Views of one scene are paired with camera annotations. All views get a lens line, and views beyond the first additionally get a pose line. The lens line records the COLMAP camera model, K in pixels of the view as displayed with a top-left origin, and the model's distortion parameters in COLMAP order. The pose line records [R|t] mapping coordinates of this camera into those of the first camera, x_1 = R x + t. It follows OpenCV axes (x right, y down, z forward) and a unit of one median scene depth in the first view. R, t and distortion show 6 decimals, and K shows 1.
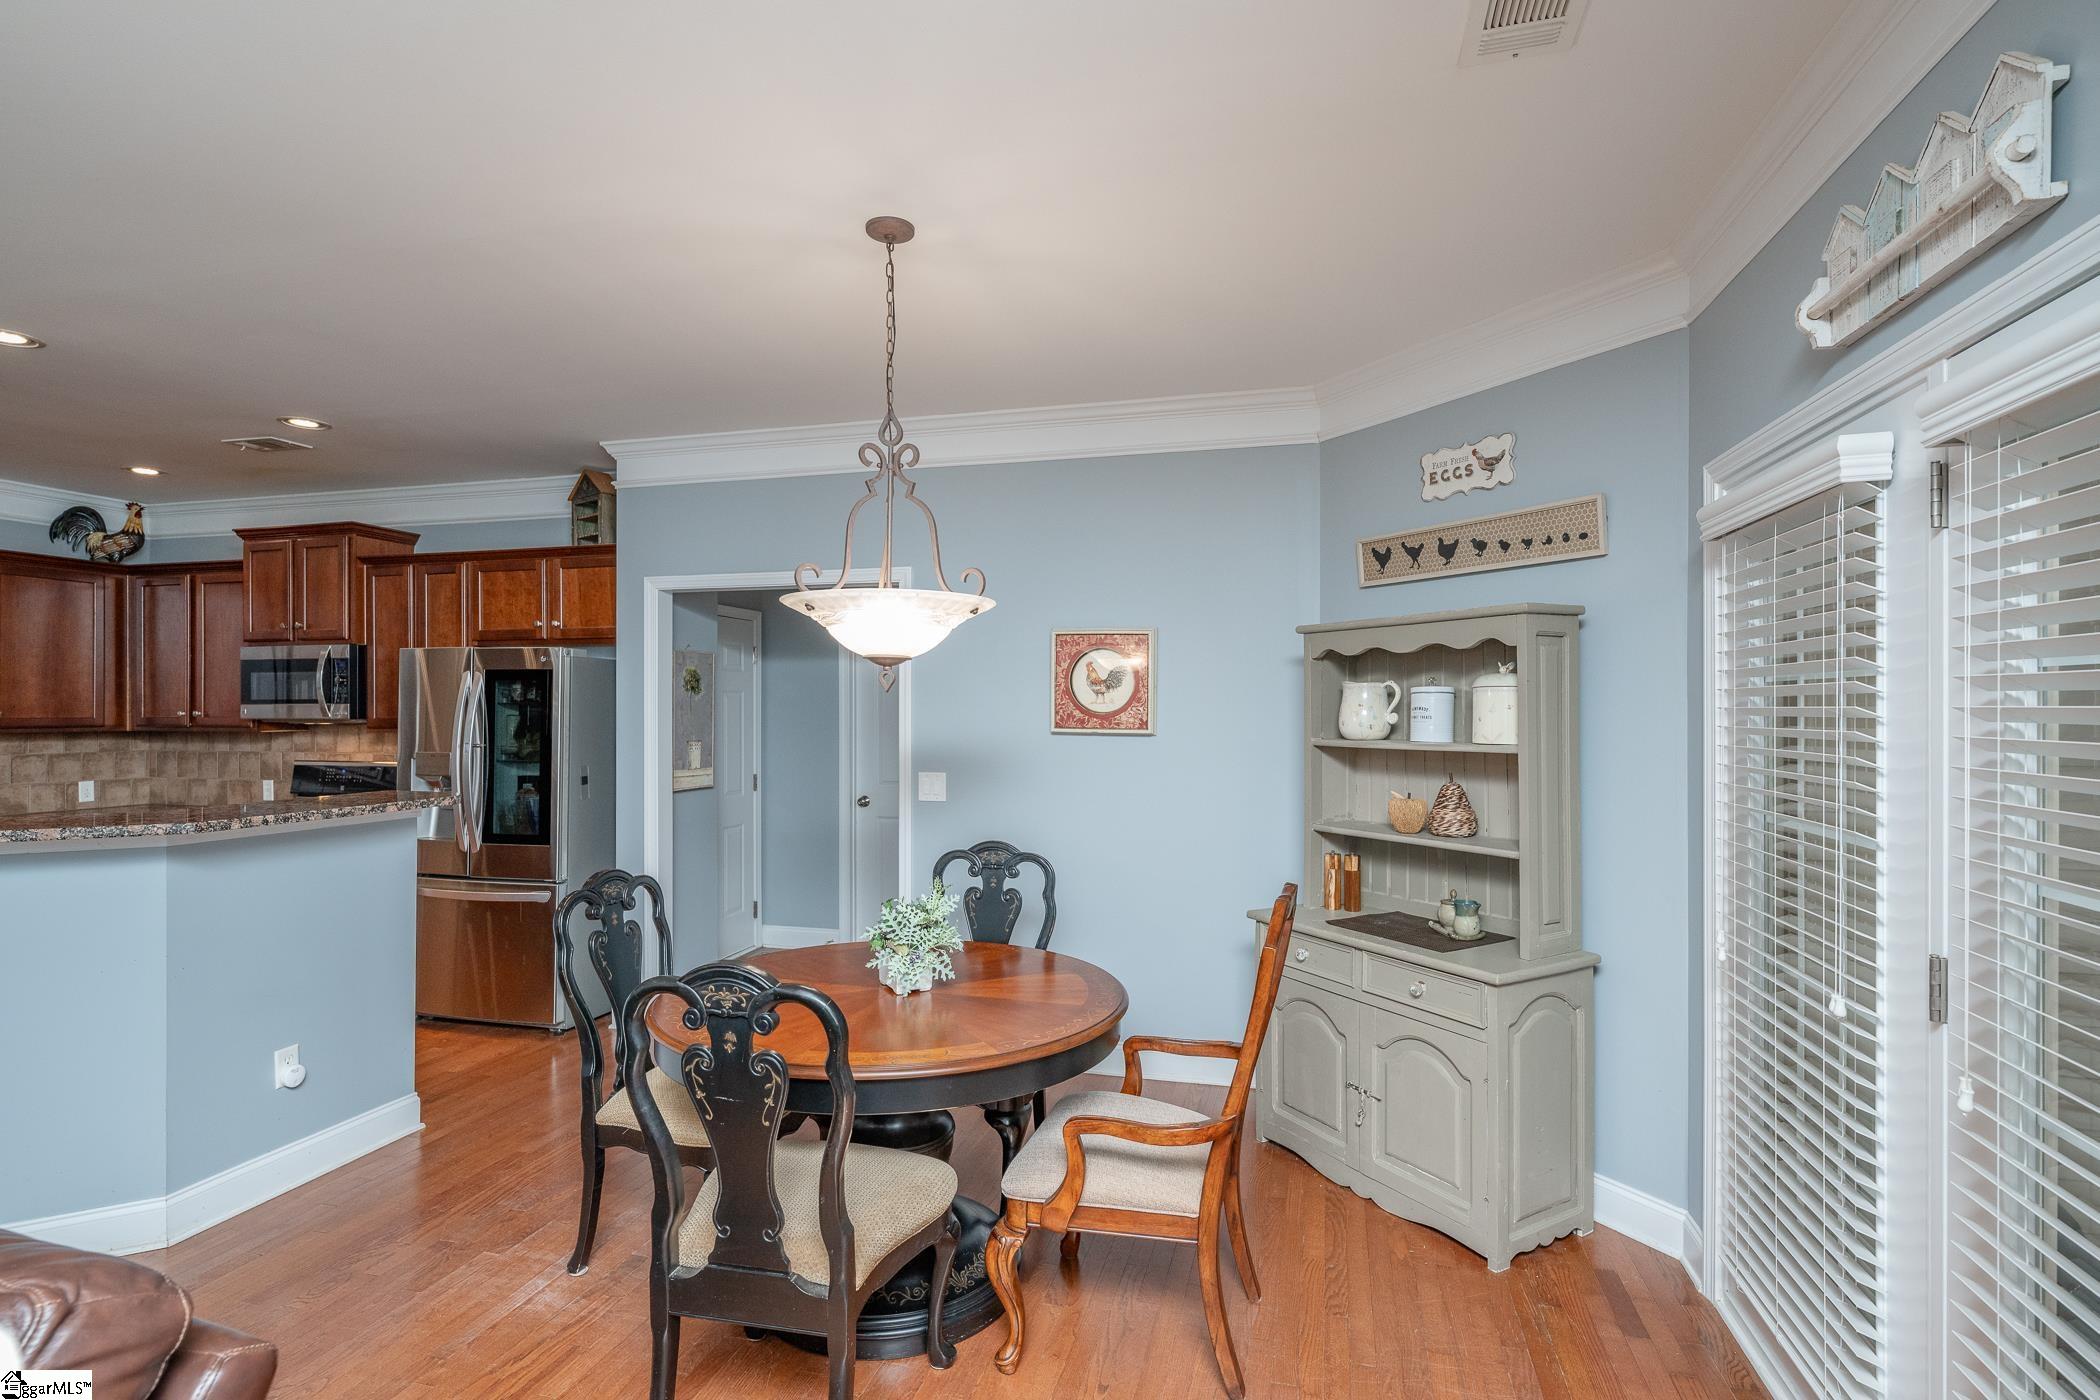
lens RADIAL K [[1045.8, 0, 1055.4], [0, 1045.8, 710.7], [0, 0, 1]] dist [-0.004162, -0.000021]
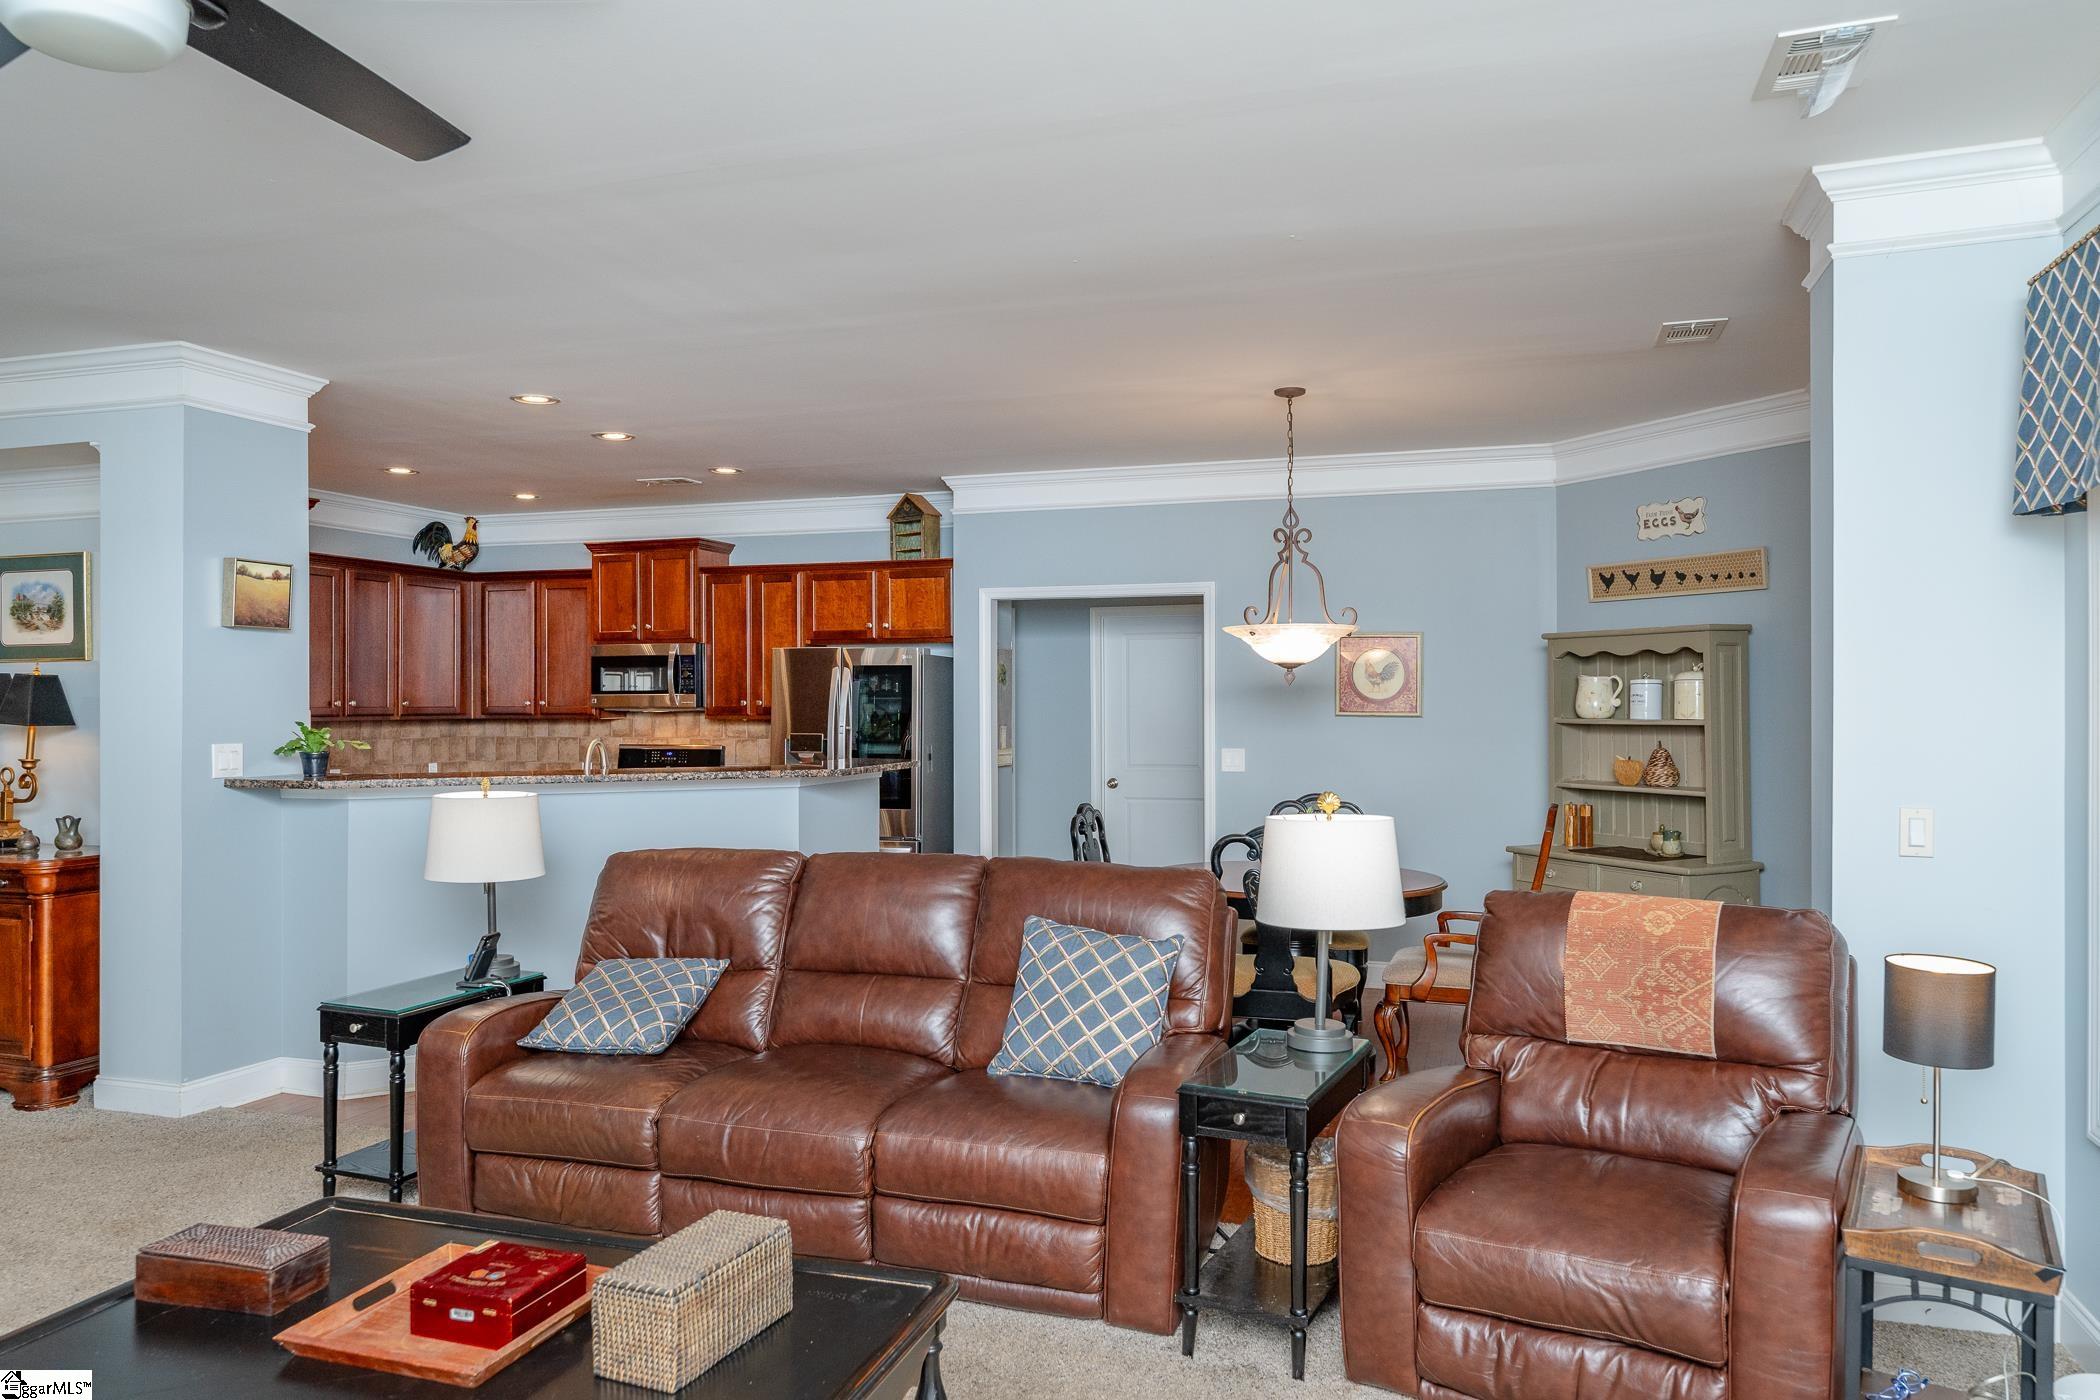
lens RADIAL K [[1391.3, 0, 1045.8], [0, 1391.3, 695.3], [0, 0, 1]] dist [-0.004221, -0.000585]
pose [[0.997490, -0.002905, -0.070747, -0.198221], [0.002605, 0.999987, -0.004330, 0.003065], [0.070759, 0.004134, 0.997485, -0.585271]]
